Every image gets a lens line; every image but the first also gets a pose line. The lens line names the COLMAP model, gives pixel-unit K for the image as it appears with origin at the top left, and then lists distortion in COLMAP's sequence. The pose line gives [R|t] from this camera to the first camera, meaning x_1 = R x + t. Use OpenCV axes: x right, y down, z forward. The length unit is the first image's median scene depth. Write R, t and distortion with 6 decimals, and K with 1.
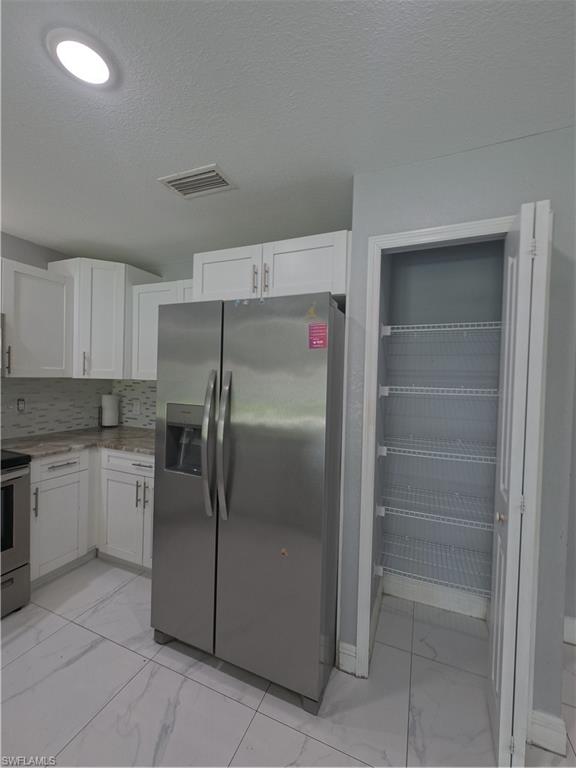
lens RADIAL K [[324.1, 0, 288.4], [0, 324.1, 384.8], [0, 0, 1]] dist [0.003502, 0.000146]
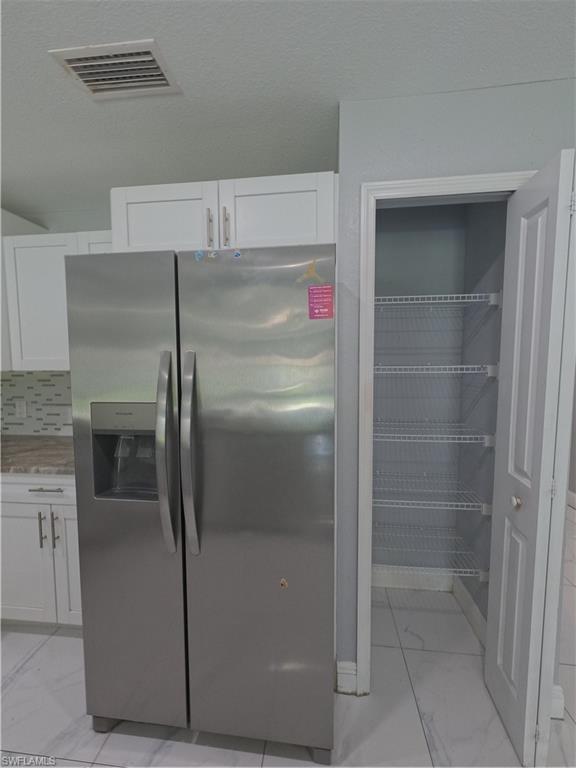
lens RADIAL K [[324.1, 0, 287.9], [0, 324.1, 385.5], [0, 0, 1]] dist [0.004063, 0.000038]
pose [[0.959148, -0.053713, 0.277759, -0.157911], [0.039092, 0.997556, 0.057916, -0.002927], [-0.280191, -0.044692, 0.958903, 0.218100]]
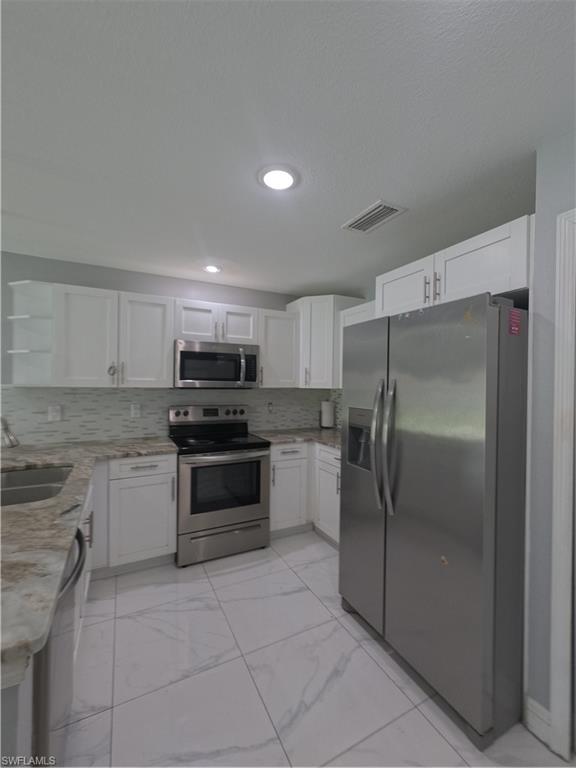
lens RADIAL K [[324.1, 0, 287.9], [0, 324.1, 385.5], [0, 0, 1]] dist [0.004063, 0.000038]
pose [[0.767410, -0.014068, -0.641003, 0.215437], [-0.005802, 0.999566, -0.028884, 0.011108], [0.641131, 0.025884, 0.766995, -0.065416]]
